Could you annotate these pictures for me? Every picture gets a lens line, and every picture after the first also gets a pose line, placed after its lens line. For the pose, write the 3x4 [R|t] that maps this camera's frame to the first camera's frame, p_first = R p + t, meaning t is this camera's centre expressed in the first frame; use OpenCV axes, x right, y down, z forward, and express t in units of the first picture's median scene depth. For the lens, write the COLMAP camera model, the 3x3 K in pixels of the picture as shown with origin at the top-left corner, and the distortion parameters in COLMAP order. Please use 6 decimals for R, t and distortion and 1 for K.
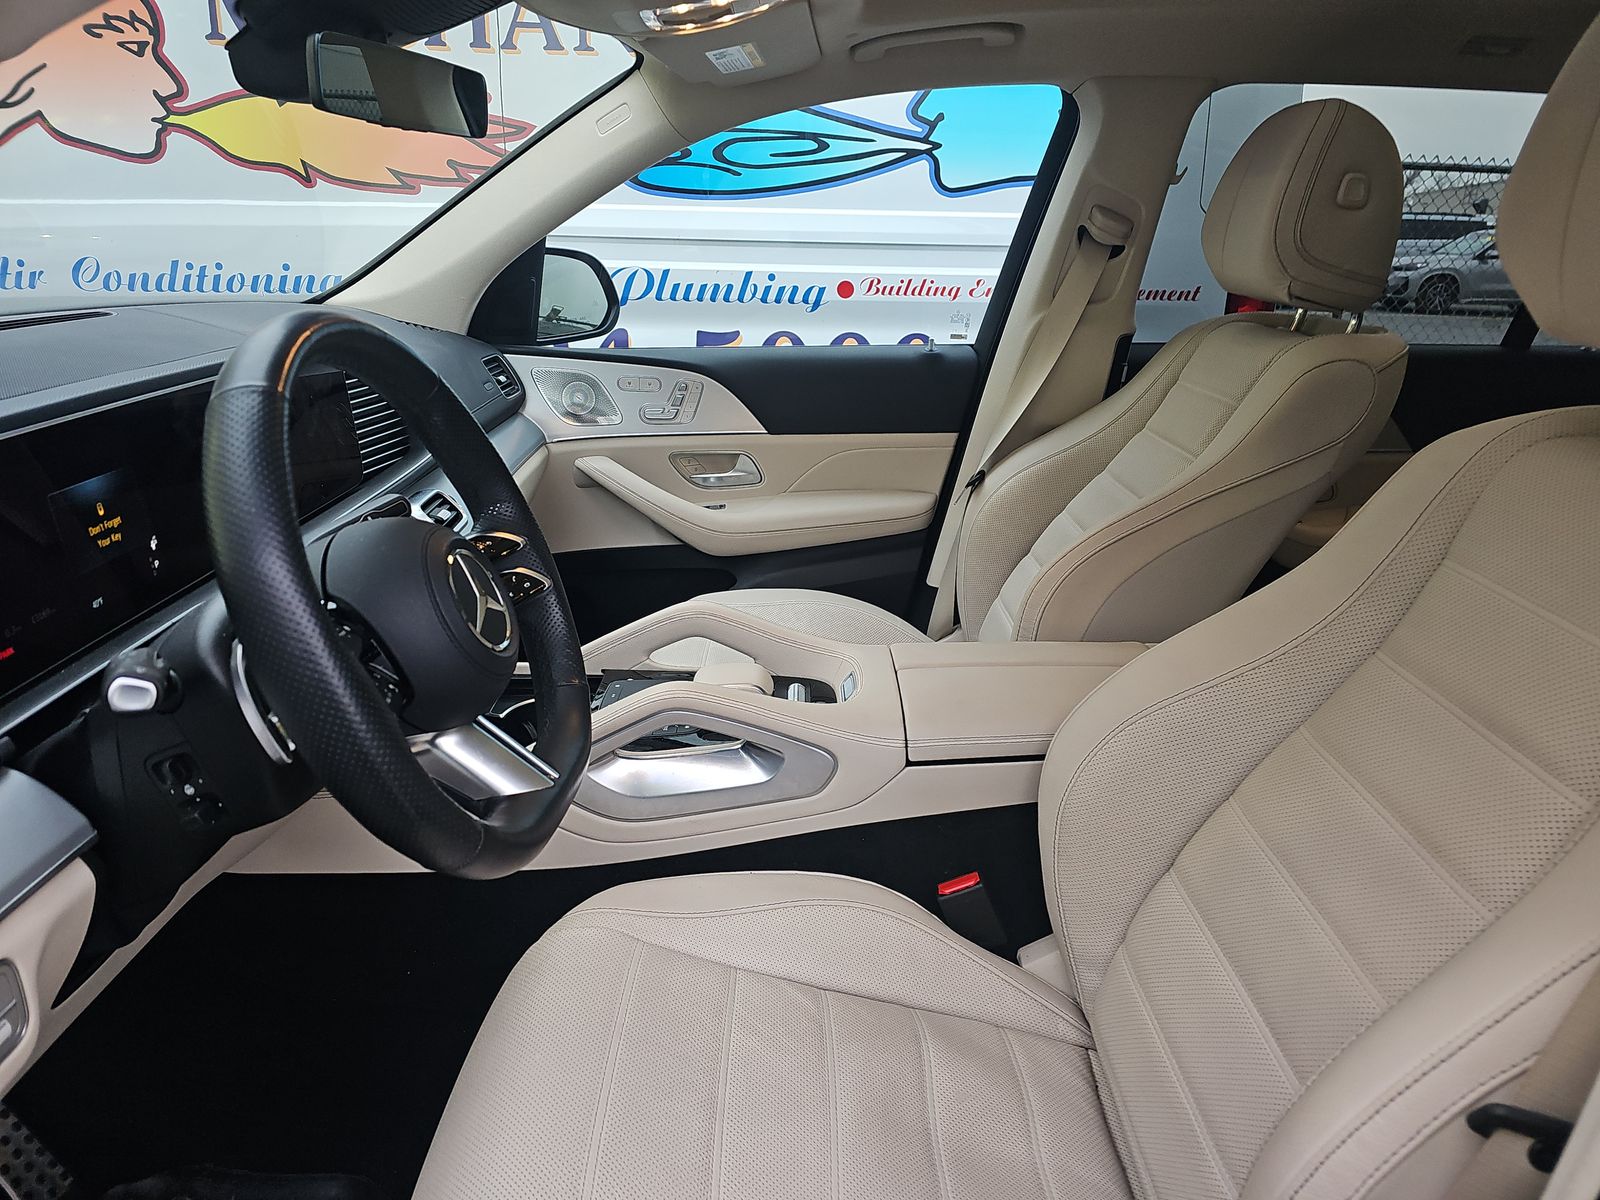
lens RADIAL K [[1017.3, 0, 813.0], [0, 1017.3, 590.2], [0, 0, 1]] dist [0.073611, -0.076859]
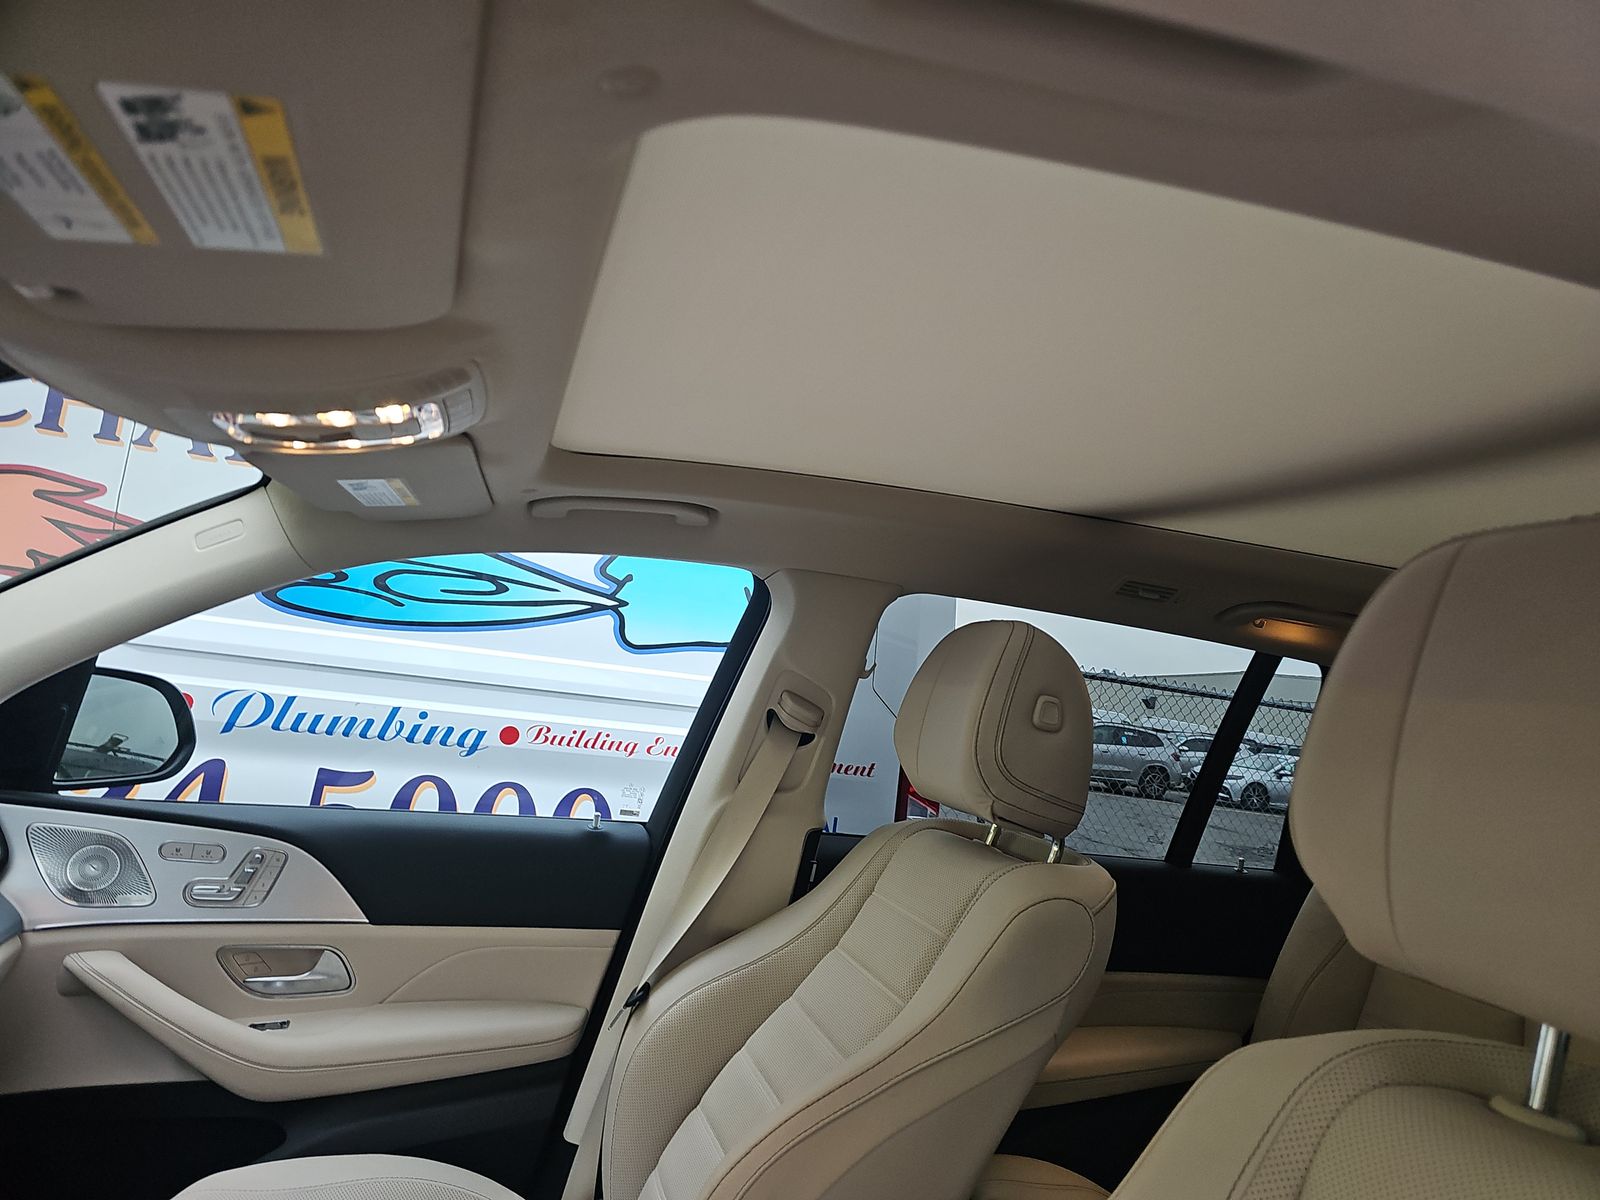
lens RADIAL K [[1017.3, 0, 813.0], [0, 1017.3, 590.2], [0, 0, 1]] dist [0.073611, -0.076859]
pose [[0.950749, 0.125835, 0.283271, 0.020379], [-0.000339, 0.914308, -0.405020, -0.065978], [-0.309963, 0.384976, 0.869319, 0.123724]]
